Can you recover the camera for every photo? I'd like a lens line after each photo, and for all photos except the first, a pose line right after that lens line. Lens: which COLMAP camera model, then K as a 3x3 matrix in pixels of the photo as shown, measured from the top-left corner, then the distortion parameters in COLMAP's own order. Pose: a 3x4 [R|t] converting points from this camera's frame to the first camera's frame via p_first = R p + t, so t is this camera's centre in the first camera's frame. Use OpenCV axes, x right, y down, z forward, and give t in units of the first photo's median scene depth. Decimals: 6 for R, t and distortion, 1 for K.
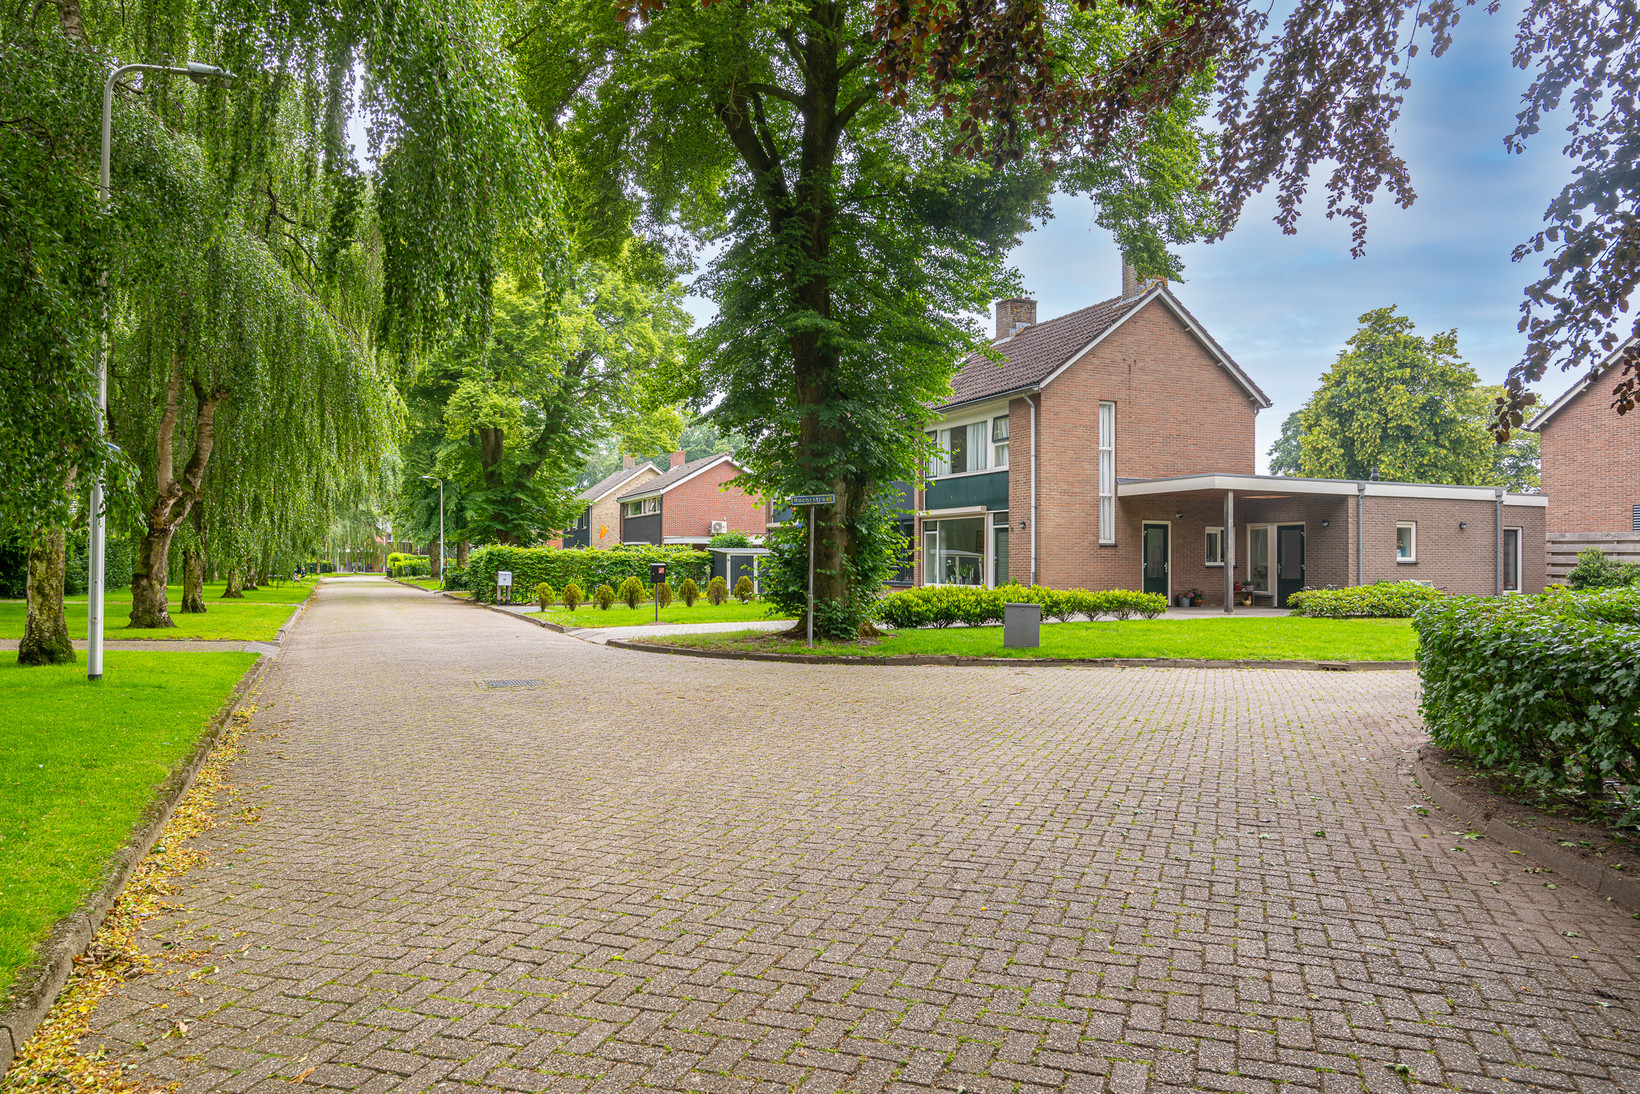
lens RADIAL K [[1006.3, 0, 820.0], [0, 1006.3, 547.0], [0, 0, 1]] dist [0.000594, 0.000189]
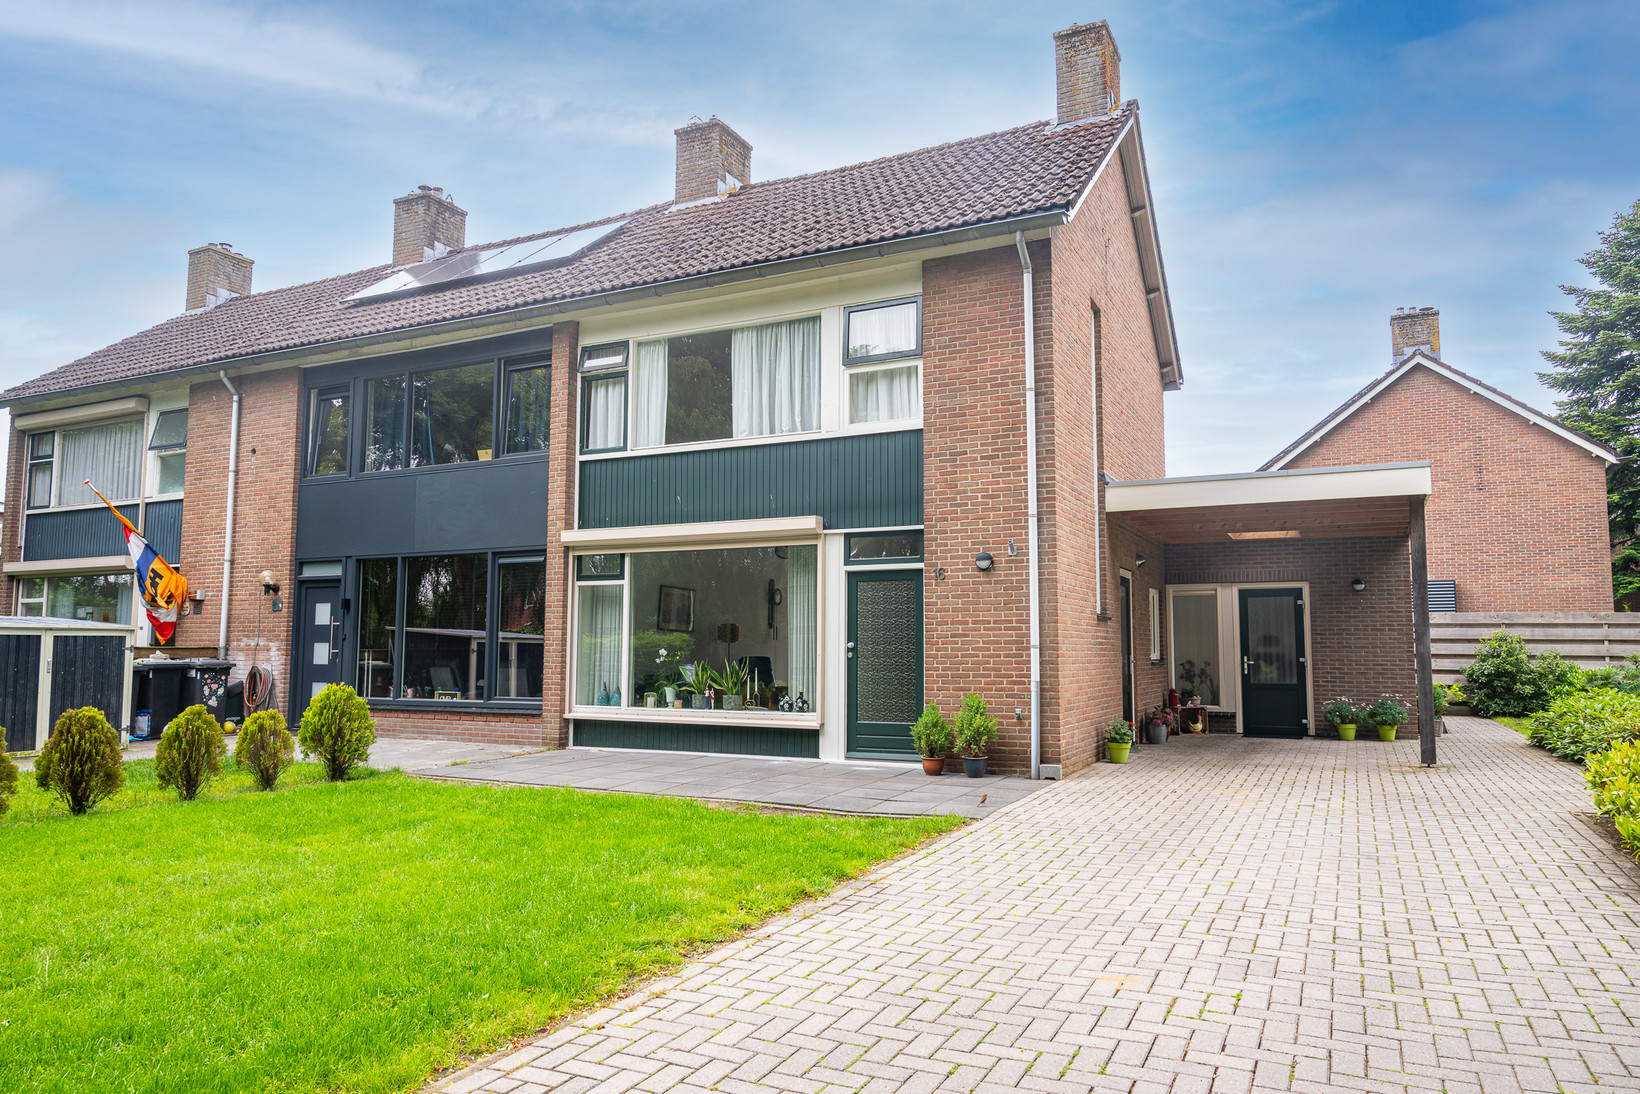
lens RADIAL K [[1074.7, 0, 820.0], [0, 1074.7, 547.0], [0, 0, 1]] dist [0.001114, 0.001649]
pose [[0.775103, 0.059347, 0.629041, -0.110019], [-0.008901, 0.996506, -0.083048, 0.007563], [-0.631772, 0.058771, 0.772923, 0.666178]]
